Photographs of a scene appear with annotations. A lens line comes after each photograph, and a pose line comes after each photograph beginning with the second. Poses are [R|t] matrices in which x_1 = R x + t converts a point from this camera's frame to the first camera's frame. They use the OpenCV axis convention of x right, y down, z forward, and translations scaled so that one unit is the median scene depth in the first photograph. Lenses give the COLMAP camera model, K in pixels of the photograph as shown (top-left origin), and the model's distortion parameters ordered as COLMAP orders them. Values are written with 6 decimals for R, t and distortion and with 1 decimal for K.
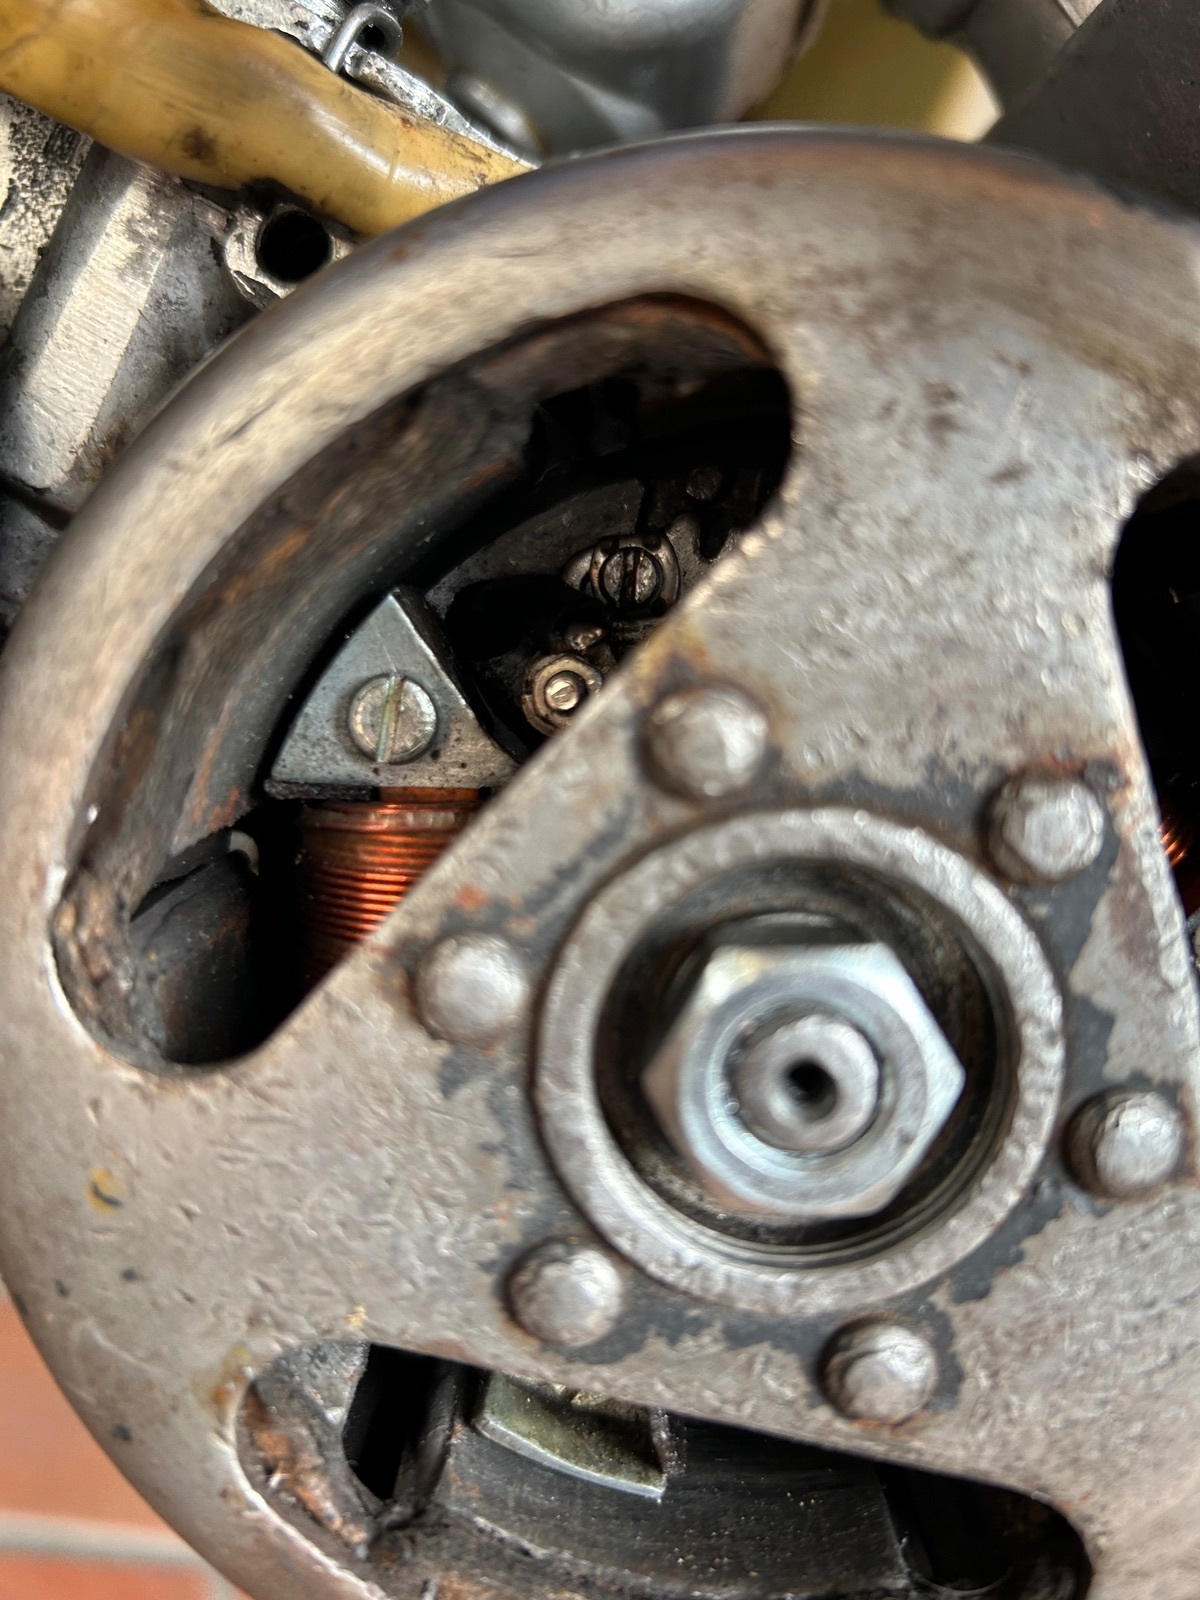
lens RADIAL K [[1261.6, 0, 566.3], [0, 1261.6, 798.0], [0, 0, 1]] dist [-0.007901, -0.064331]
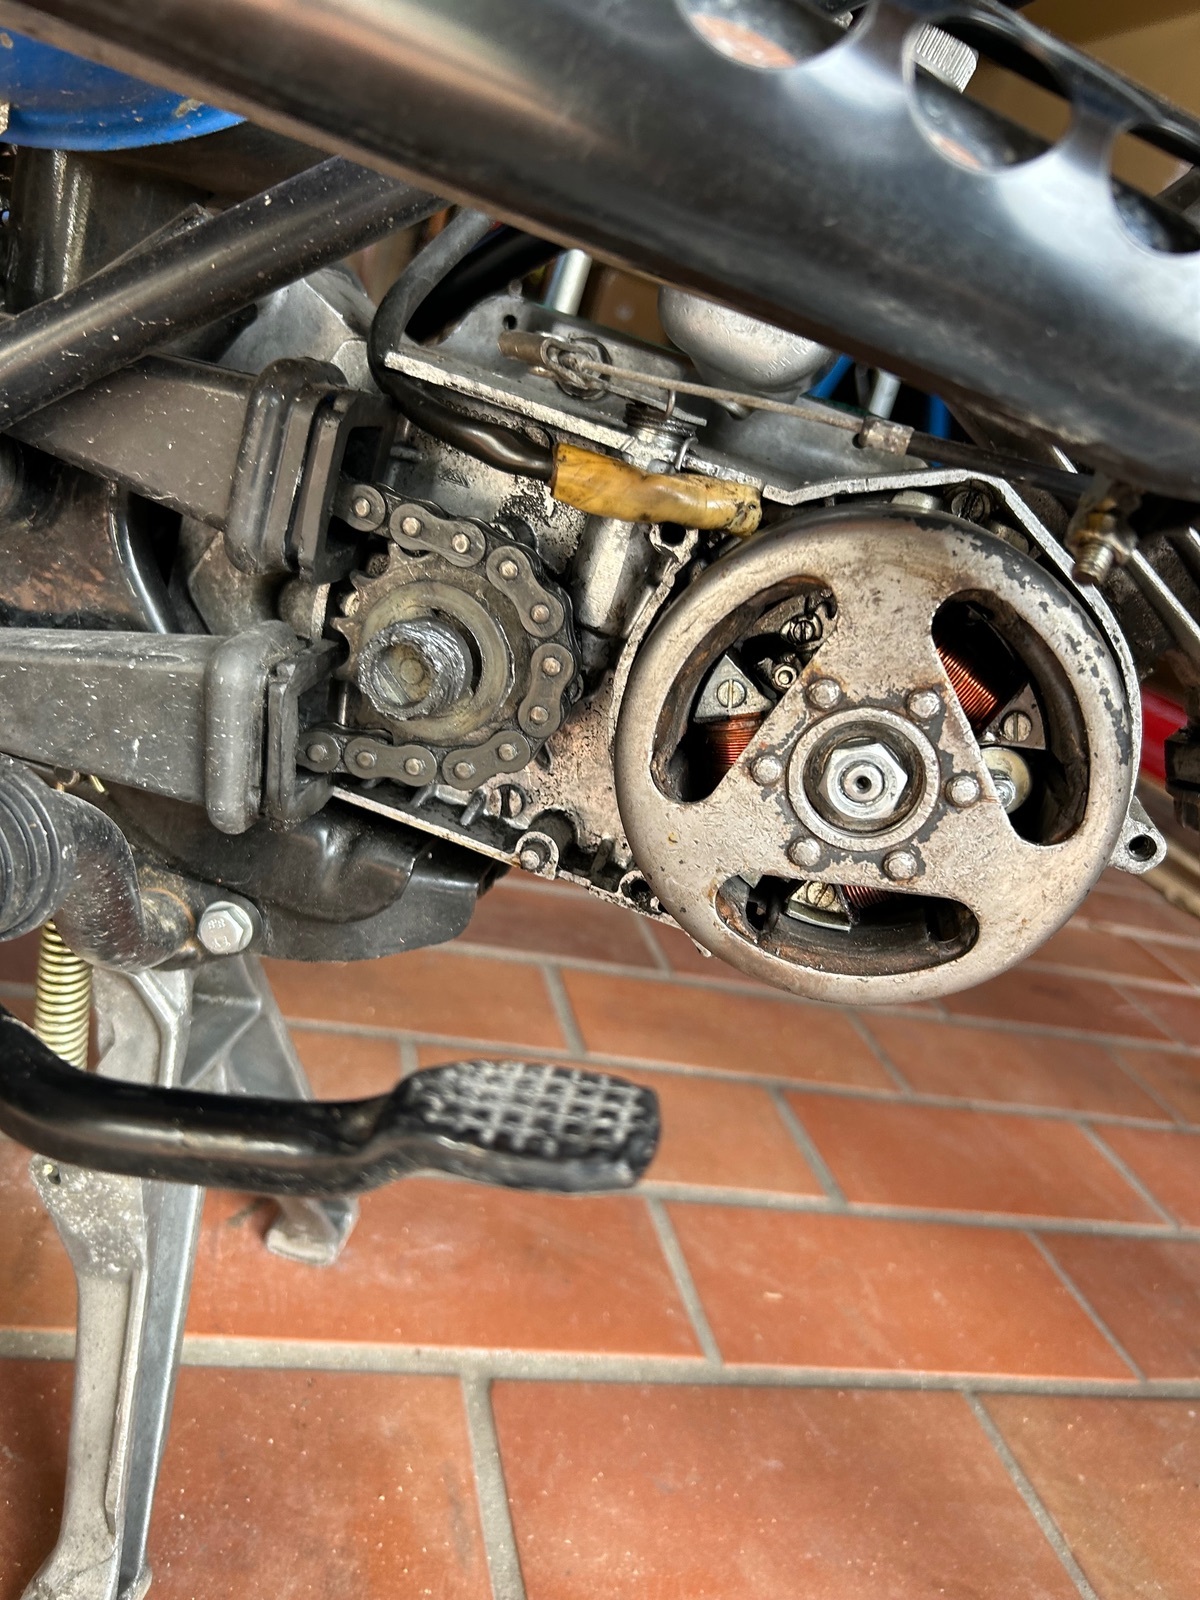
lens RADIAL K [[1136.3, 0, 600.0], [0, 1136.3, 800.0], [0, 0, 1]] dist [0.094531, -0.313108]
pose [[0.971114, -0.118520, -0.207099, 0.123277], [0.140190, 0.985723, 0.093253, -0.134224], [0.193090, -0.119593, 0.973866, -2.260609]]
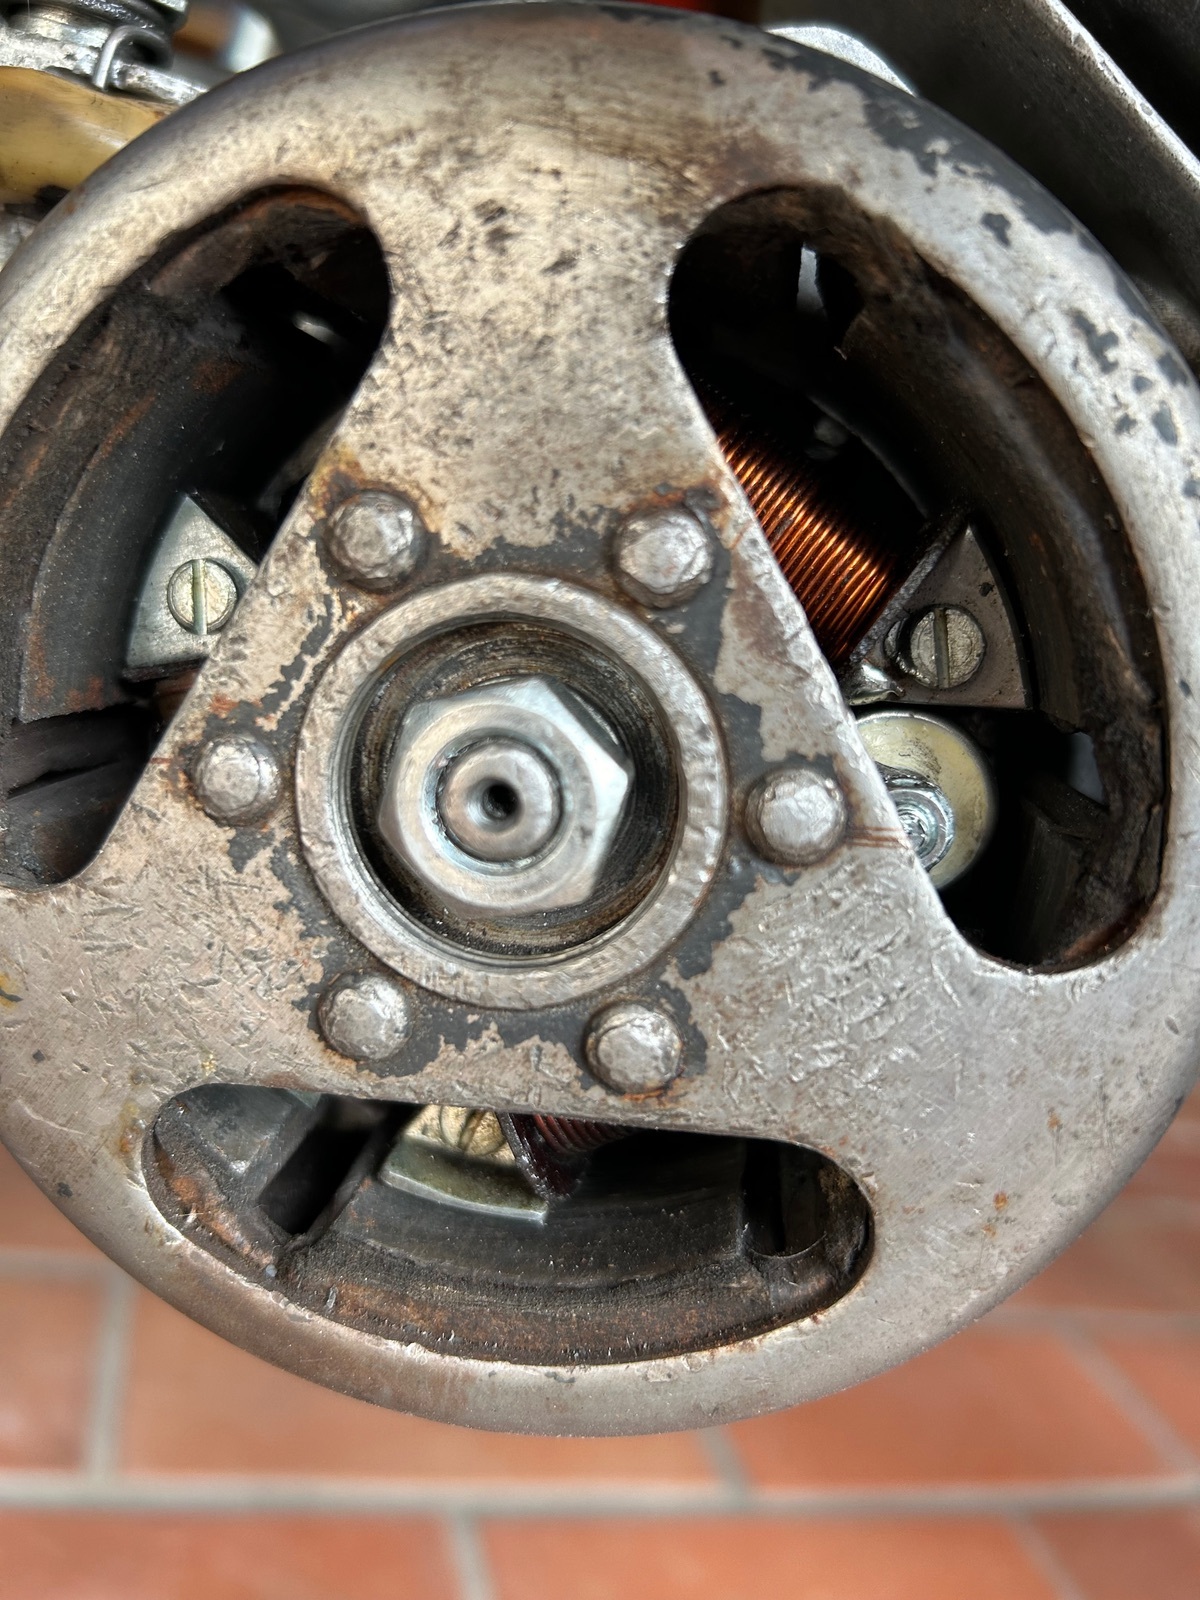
lens RADIAL K [[1261.6, 0, 566.3], [0, 1261.6, 798.0], [0, 0, 1]] dist [-0.007901, -0.064331]
pose [[0.975571, -0.167509, -0.142133, 0.404111], [0.168538, 0.985683, -0.004860, 0.227764], [0.140912, -0.019214, 0.989836, -0.174259]]
